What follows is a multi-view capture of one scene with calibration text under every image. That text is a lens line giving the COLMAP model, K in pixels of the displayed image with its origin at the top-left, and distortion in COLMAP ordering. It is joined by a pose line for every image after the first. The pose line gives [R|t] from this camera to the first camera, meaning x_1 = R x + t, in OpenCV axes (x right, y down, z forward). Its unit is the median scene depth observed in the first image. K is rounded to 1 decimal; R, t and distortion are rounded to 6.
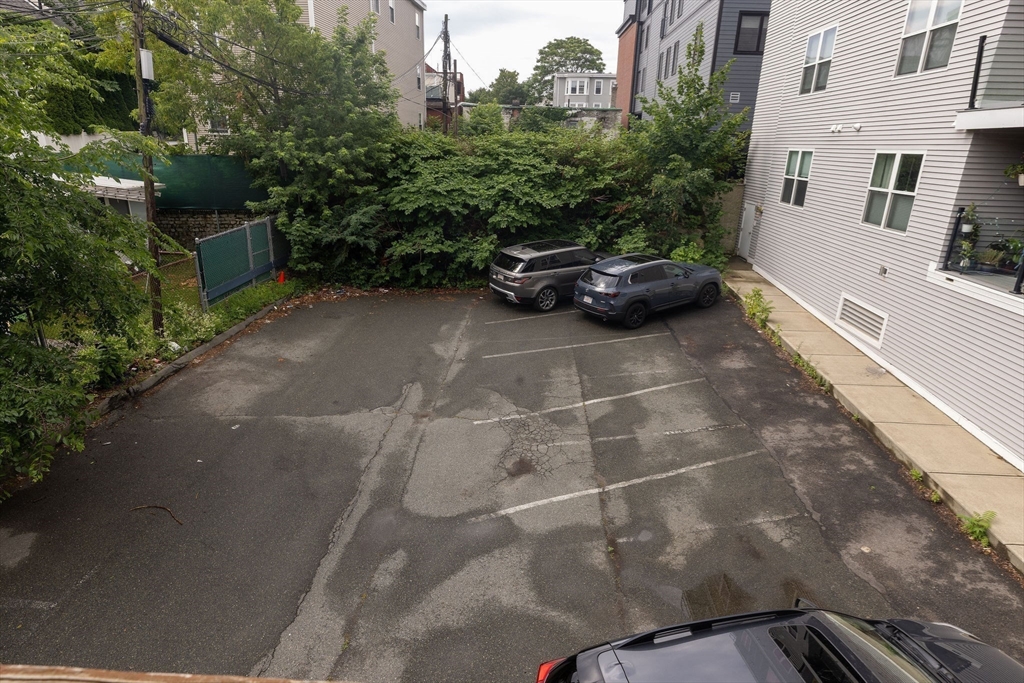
lens RADIAL K [[566.8, 0, 513.3], [0, 566.8, 339.7], [0, 0, 1]] dist [0.003122, -0.000744]
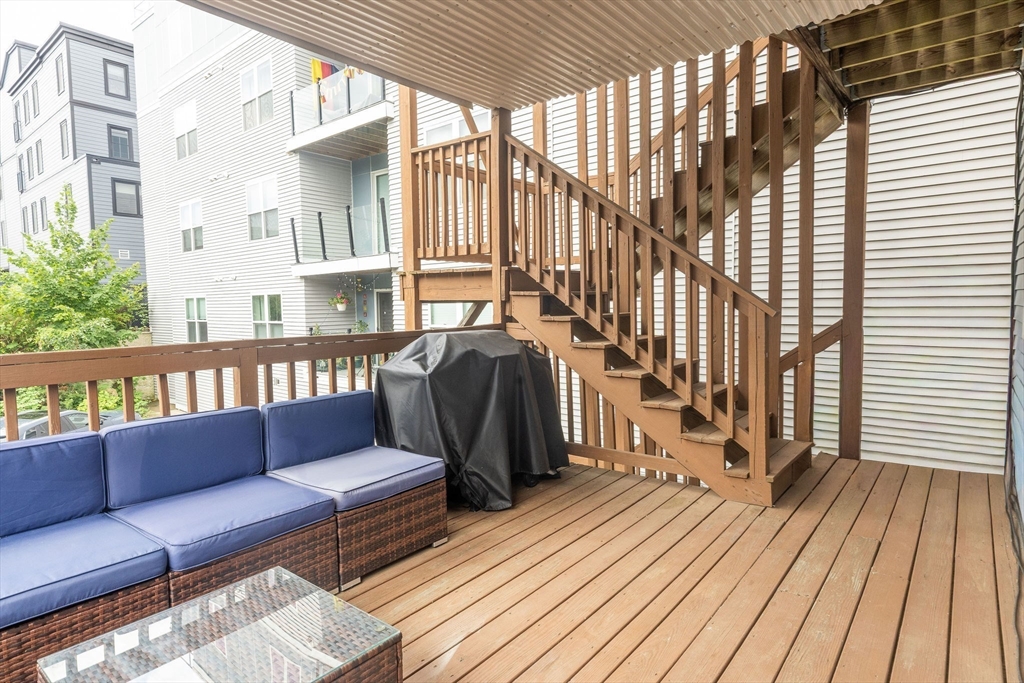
lens RADIAL K [[566.8, 0, 507.9], [0, 566.8, 337.0], [0, 0, 1]] dist [0.003122, -0.000744]
pose [[0.601173, -0.084134, 0.794677, -0.029666], [0.291209, 0.949127, -0.119814, 0.061142], [-0.744169, 0.303446, 0.595090, -0.123726]]
